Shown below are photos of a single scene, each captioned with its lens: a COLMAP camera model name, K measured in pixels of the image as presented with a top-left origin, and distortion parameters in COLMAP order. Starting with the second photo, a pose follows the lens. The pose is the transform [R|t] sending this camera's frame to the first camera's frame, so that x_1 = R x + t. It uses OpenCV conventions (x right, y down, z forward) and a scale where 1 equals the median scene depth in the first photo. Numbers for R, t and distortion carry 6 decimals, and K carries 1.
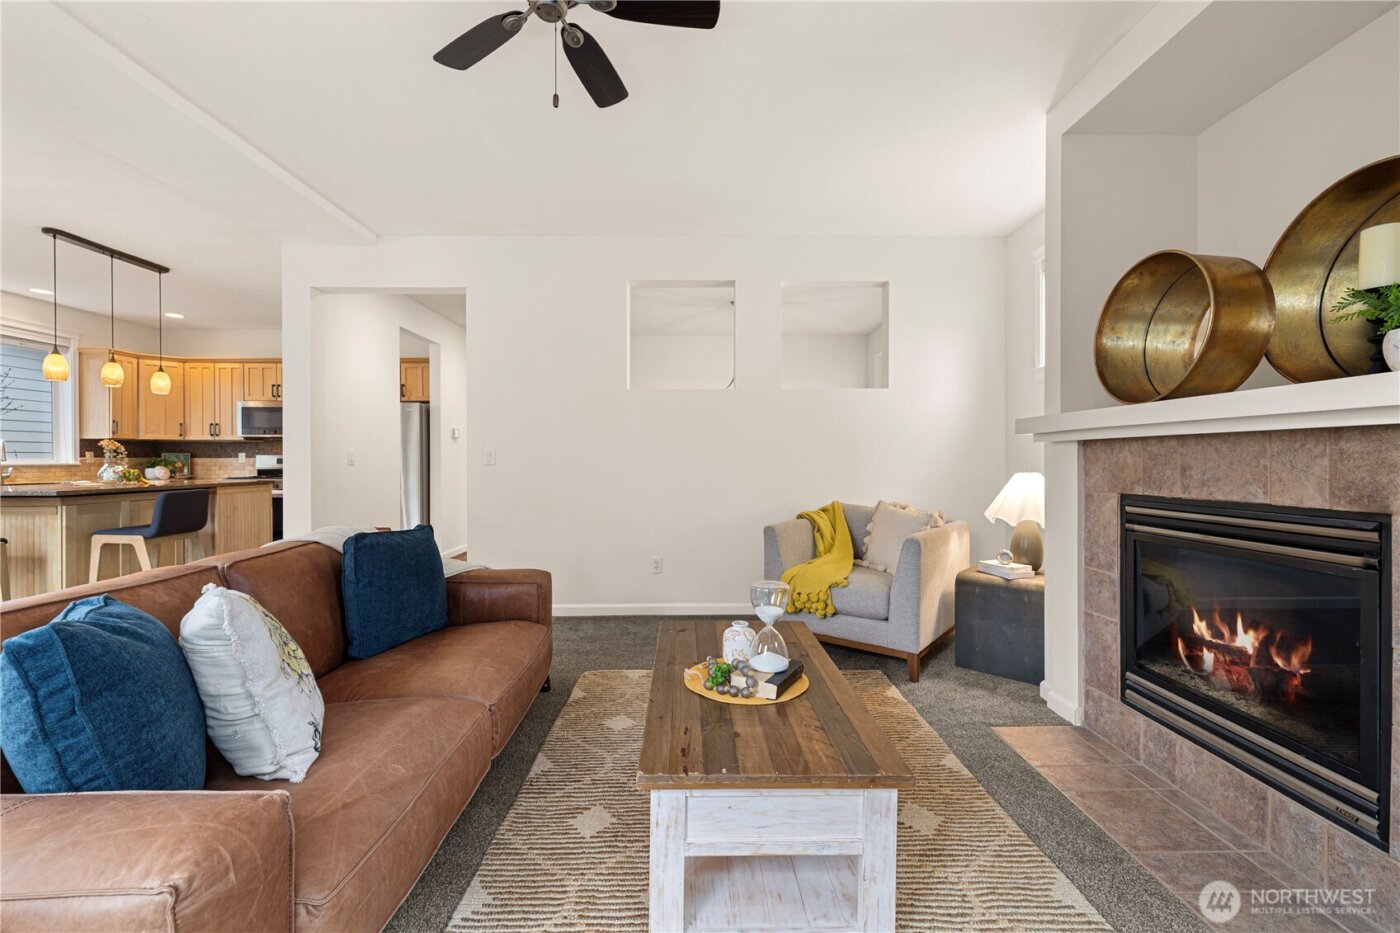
lens RADIAL K [[590.0, 0, 704.4], [0, 590.0, 463.2], [0, 0, 1]] dist [0.000407, 0.000193]
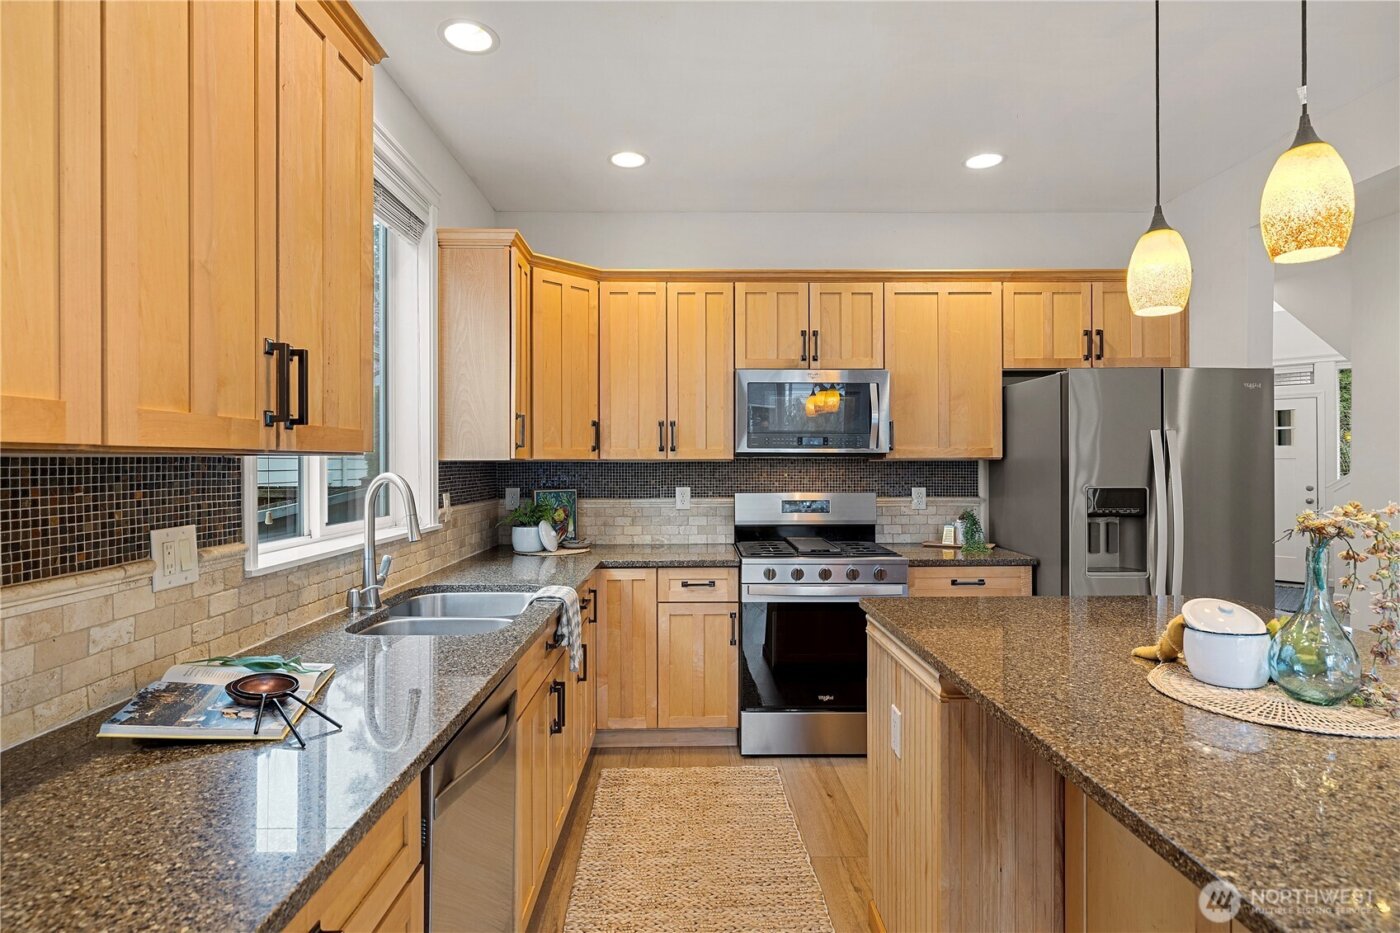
lens RADIAL K [[709.4, 0, 702.2], [0, 709.4, 463.8], [0, 0, 1]] dist [-0.001115, 0.000197]
pose [[0.999984, -0.001643, 0.005434, -0.814514], [0.001669, 0.999987, -0.004837, -0.034328], [-0.005426, 0.004846, 0.999974, 0.486031]]
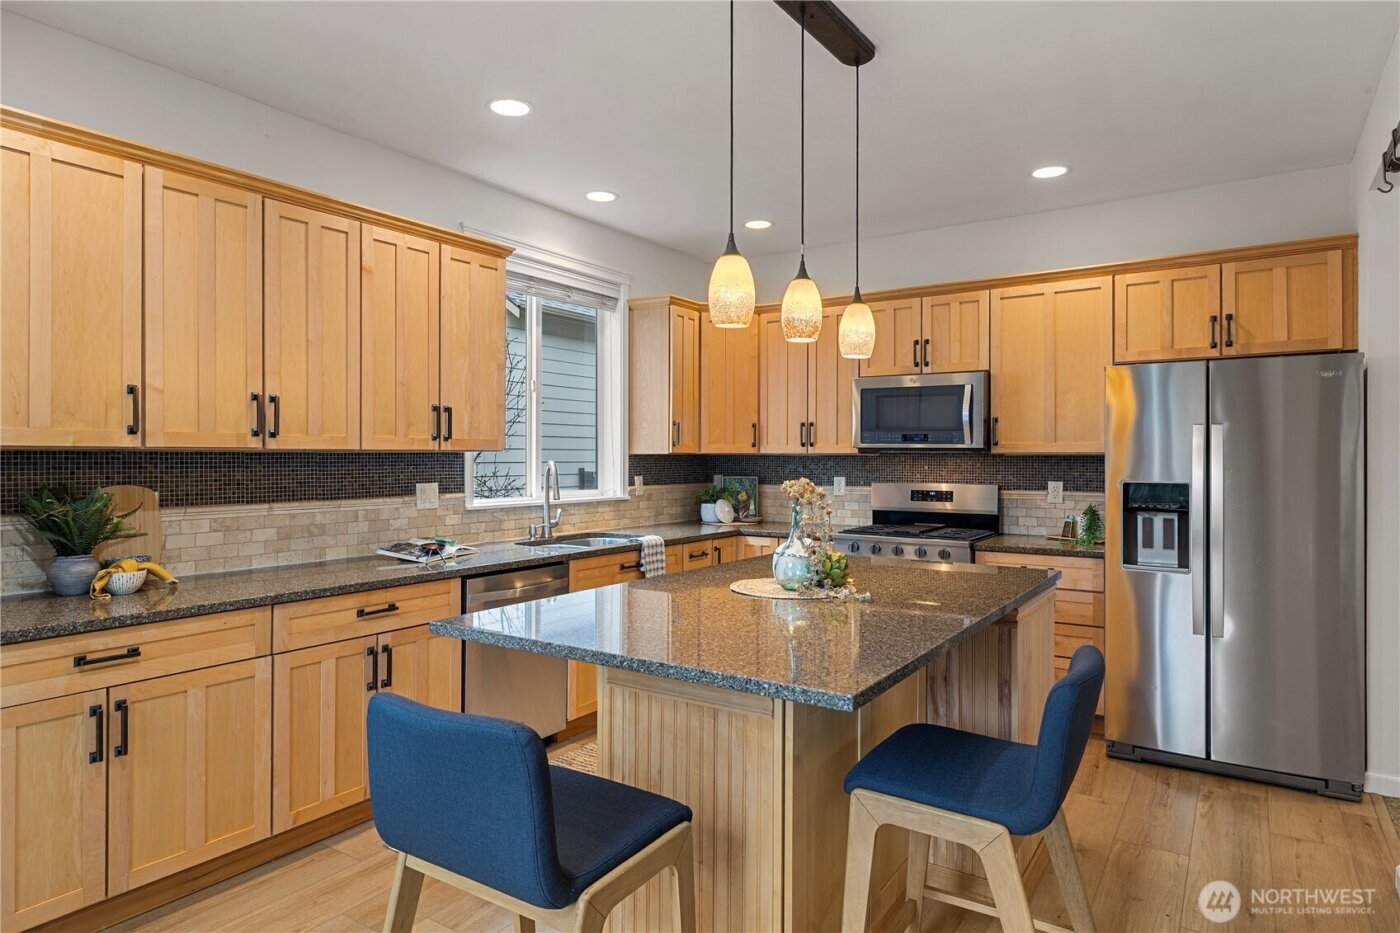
lens RADIAL K [[822.2, 0, 698.4], [0, 822.2, 454.8], [0, 0, 1]] dist [0.005233, -0.002750]
pose [[0.823721, 0.001424, -0.566994, -0.495399], [-0.005839, 0.999965, -0.005971, -0.033796], [0.566966, 0.008229, 0.823700, 0.337485]]
